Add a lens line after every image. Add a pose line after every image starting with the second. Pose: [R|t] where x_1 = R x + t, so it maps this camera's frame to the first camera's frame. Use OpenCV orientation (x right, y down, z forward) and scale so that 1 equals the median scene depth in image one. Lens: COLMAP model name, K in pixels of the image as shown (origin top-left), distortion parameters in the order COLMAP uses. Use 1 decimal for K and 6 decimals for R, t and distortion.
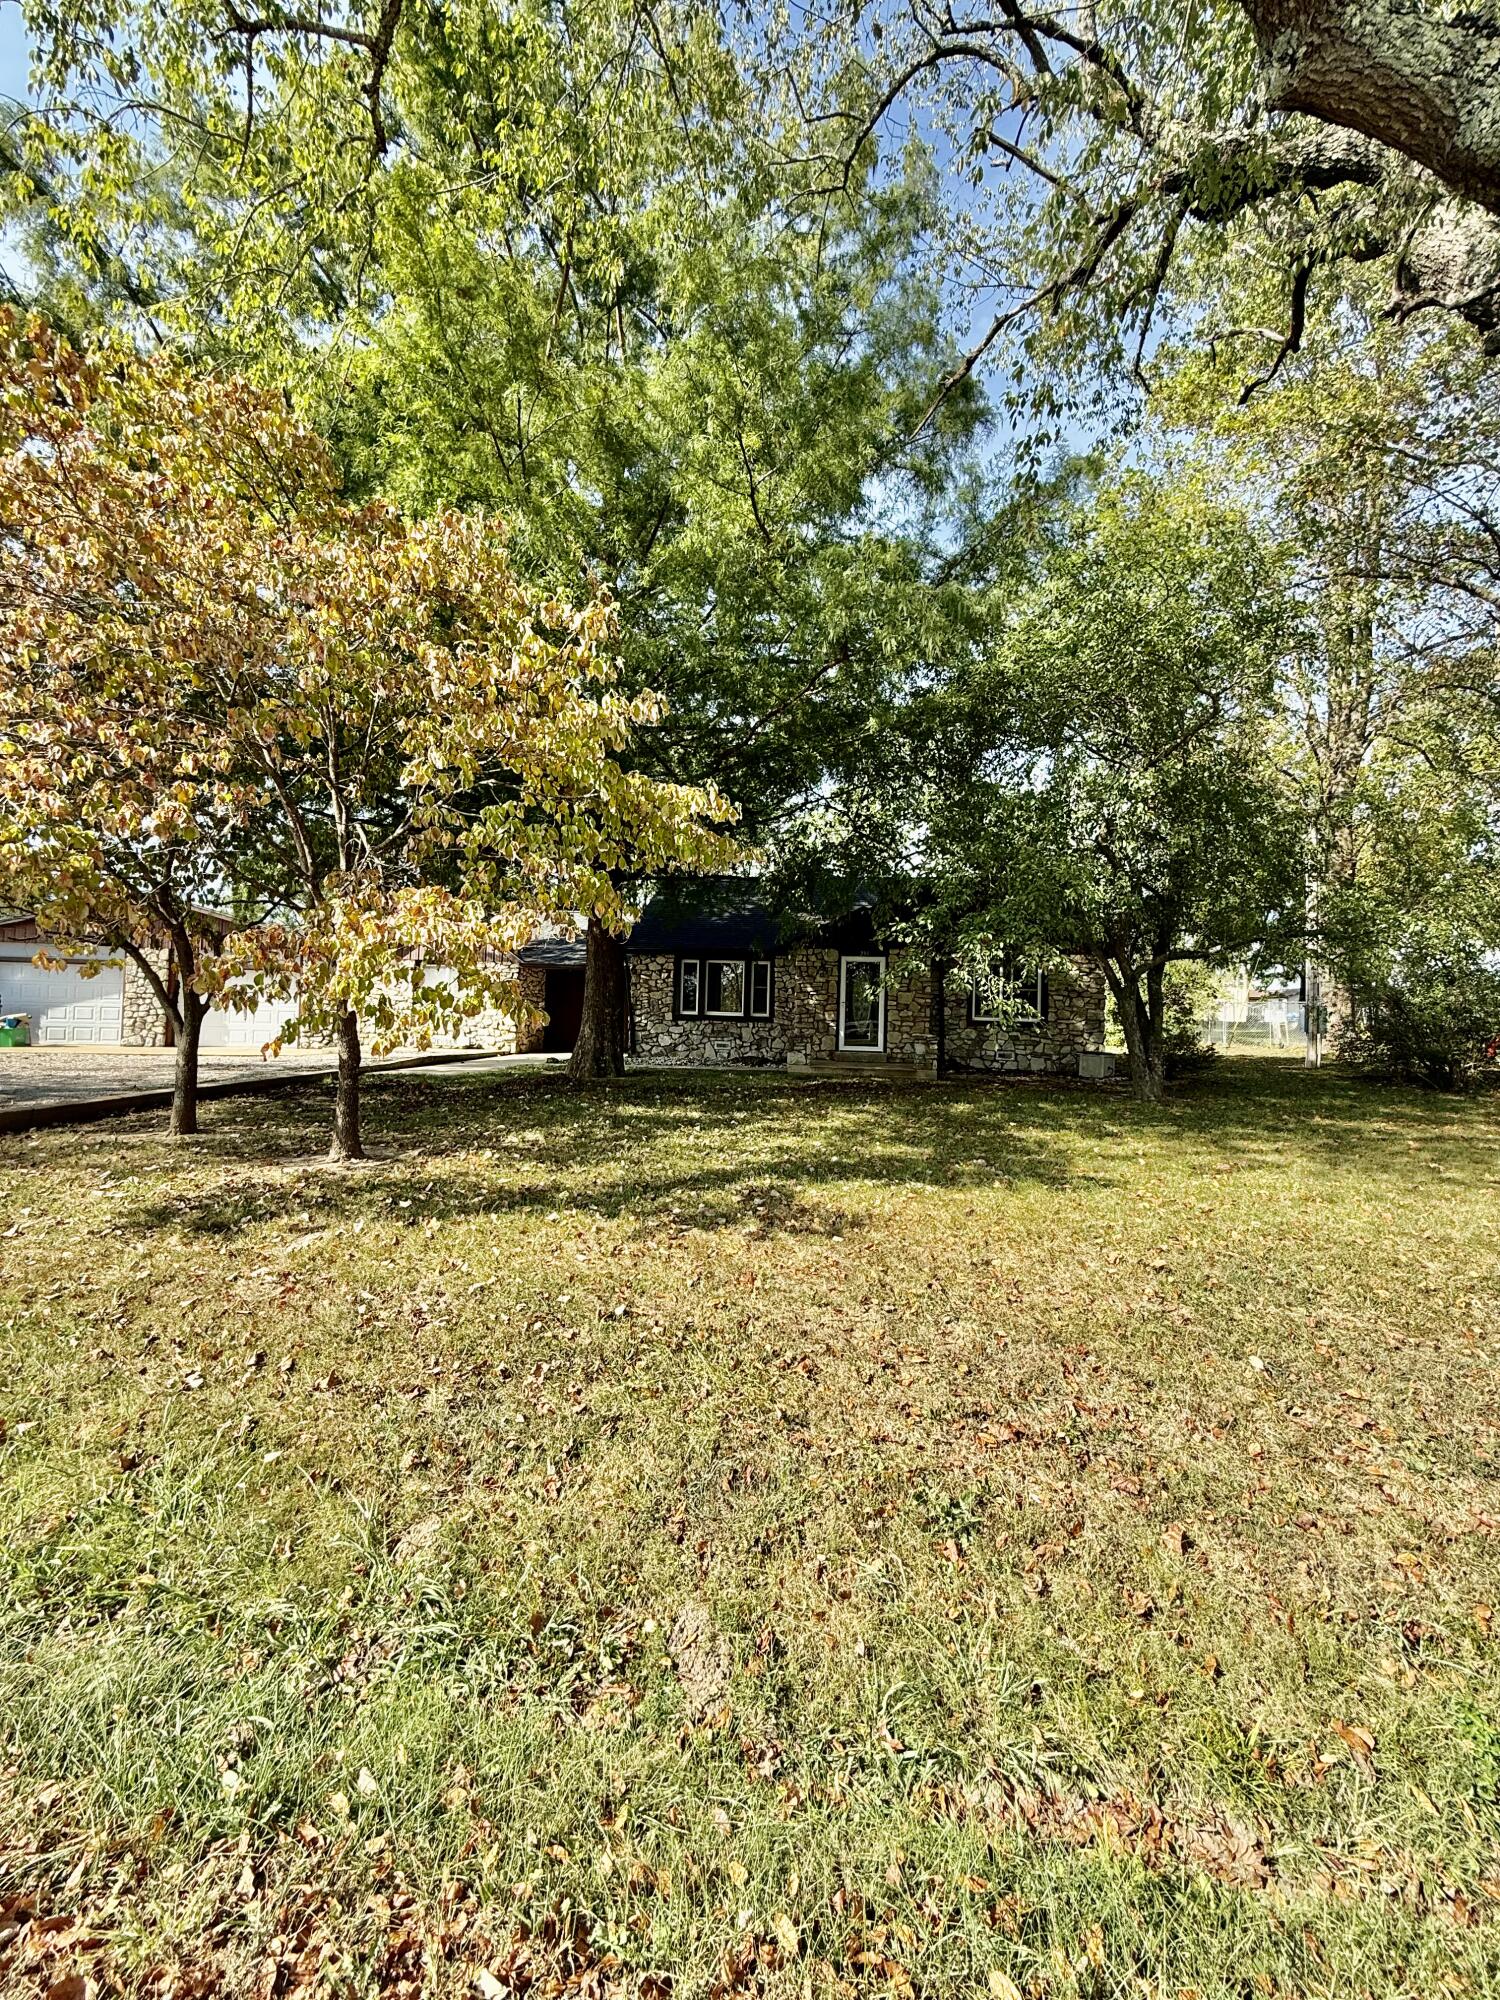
lens RADIAL K [[796.7, 0, 749.9], [0, 796.7, 997.8], [0, 0, 1]] dist [-0.001217, 0.000302]
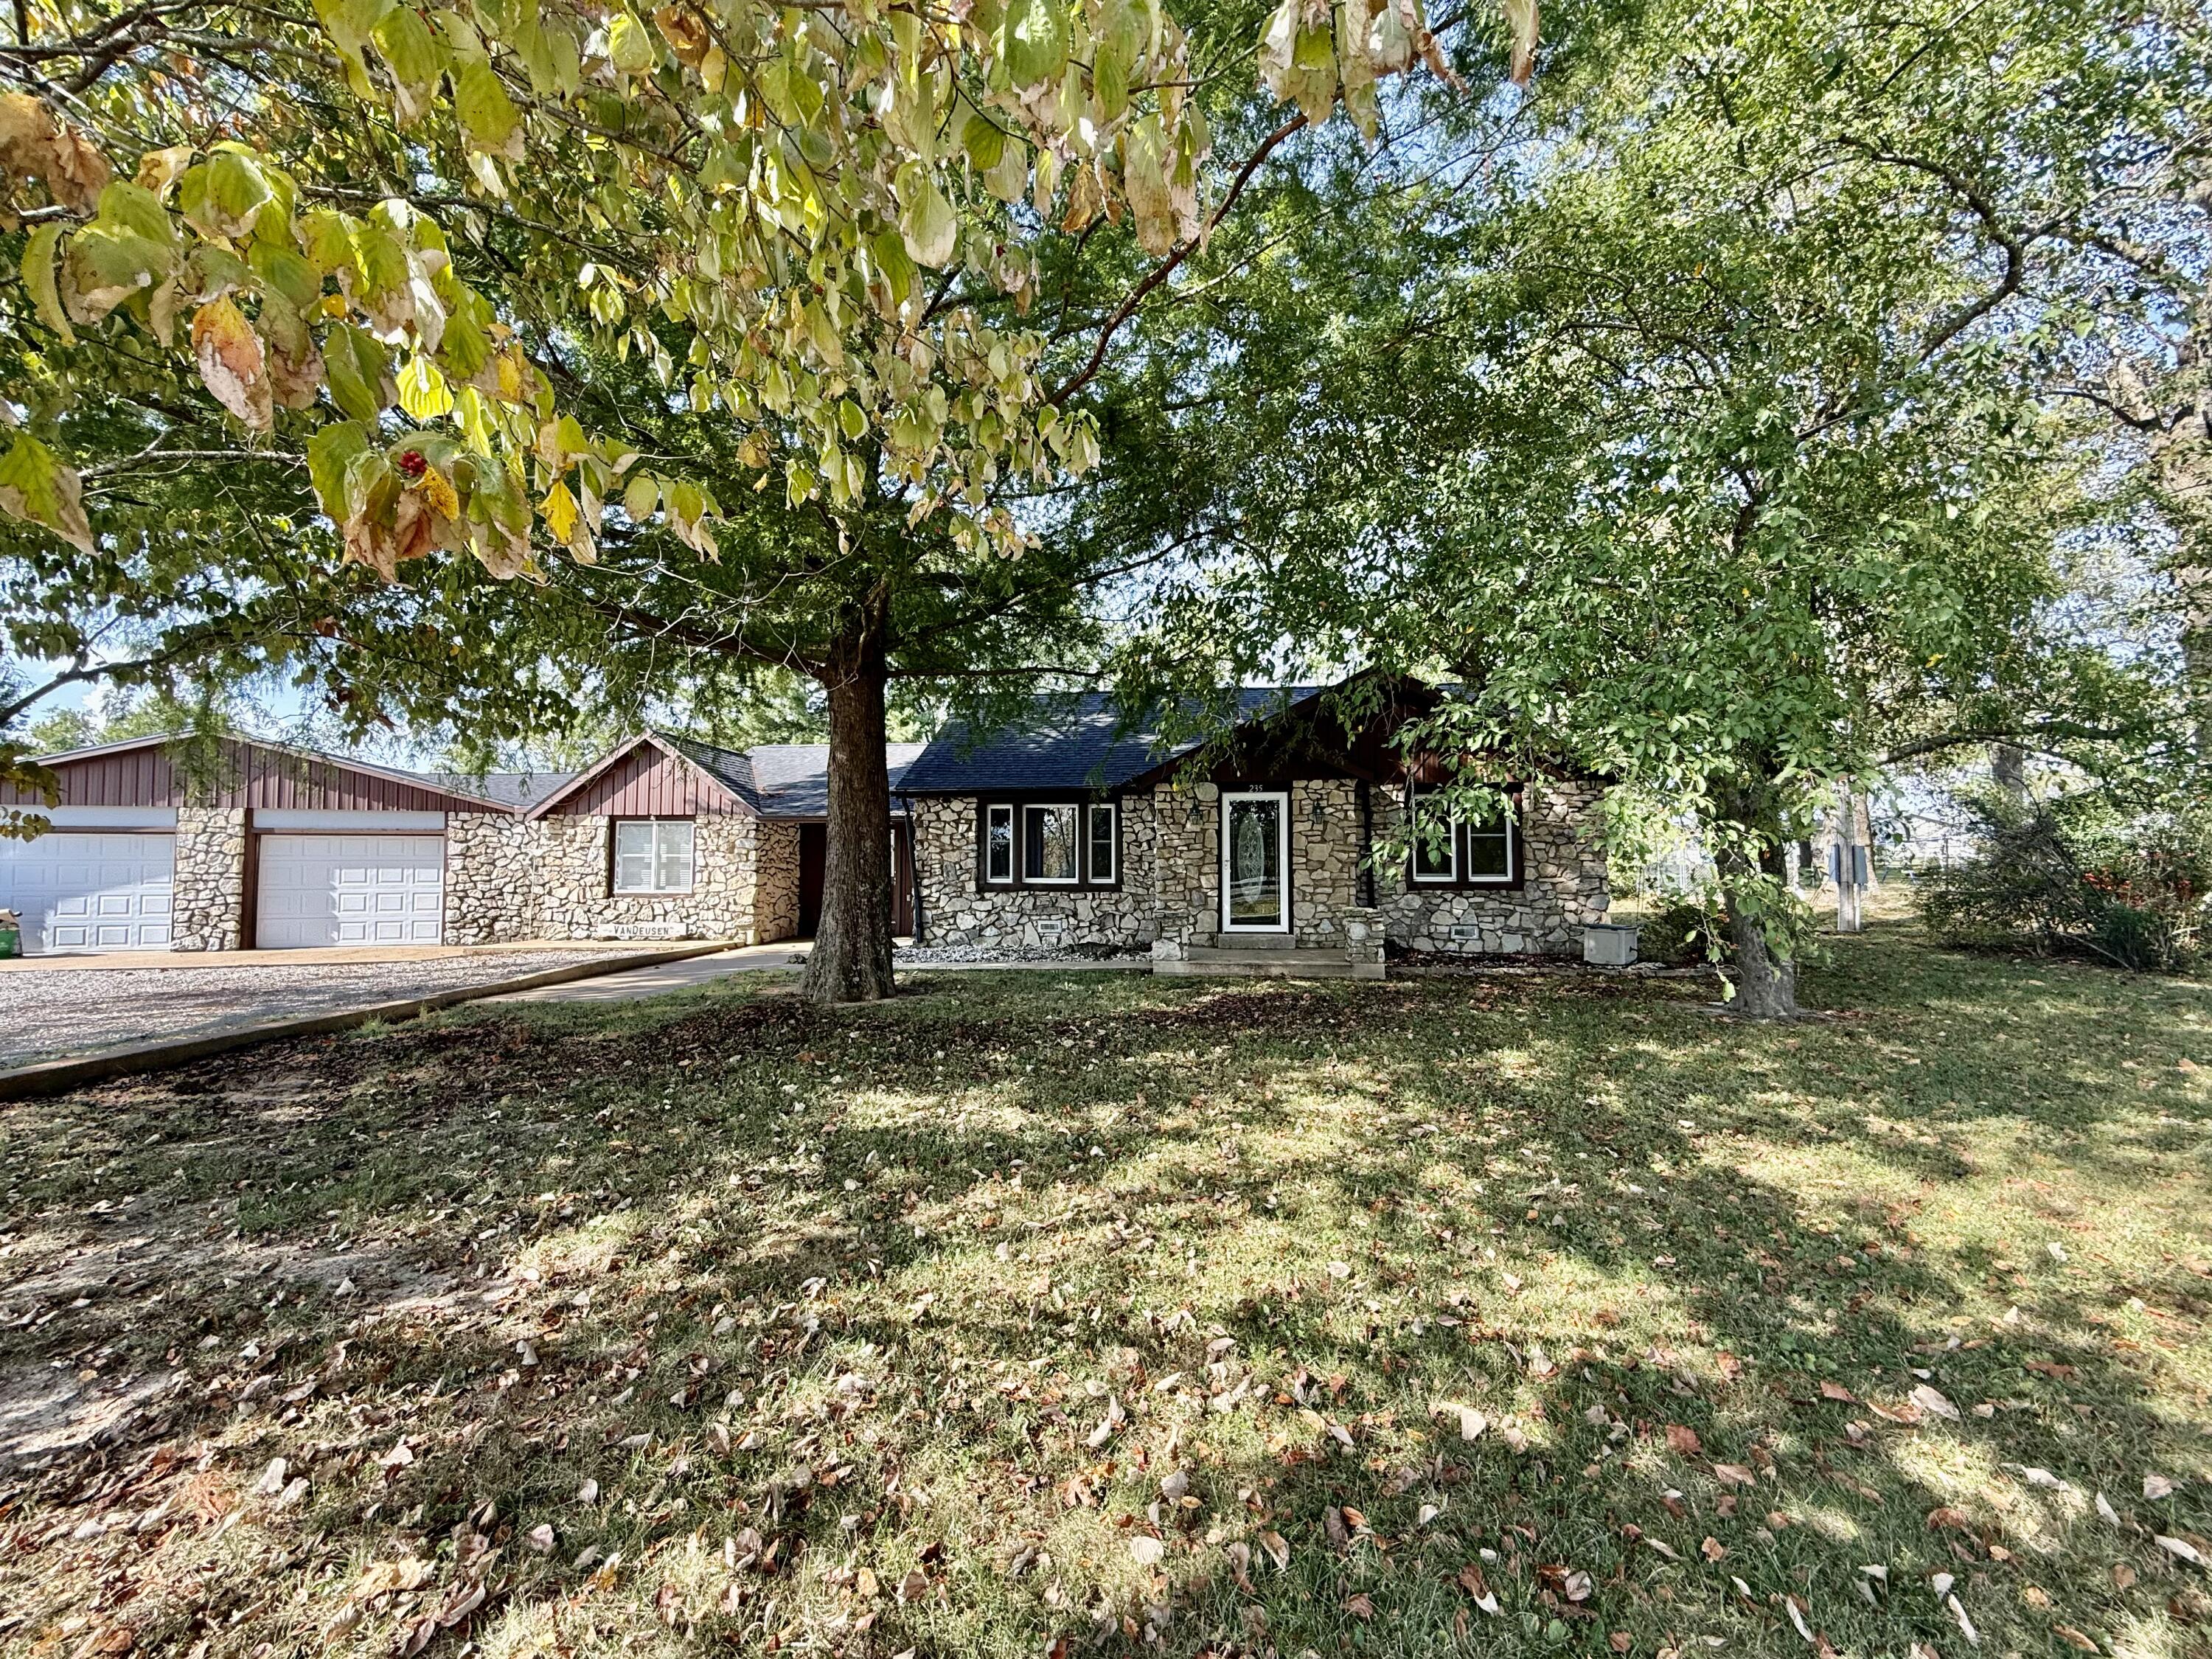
lens RADIAL K [[881.2, 0, 1105.1], [0, 881.2, 829.5], [0, 0, 1]] dist [-0.001217, 0.000302]
pose [[0.998842, -0.026711, 0.040025, -0.014446], [0.027572, 0.999397, -0.021105, -0.007120], [-0.039437, 0.022184, 0.998976, 0.229024]]
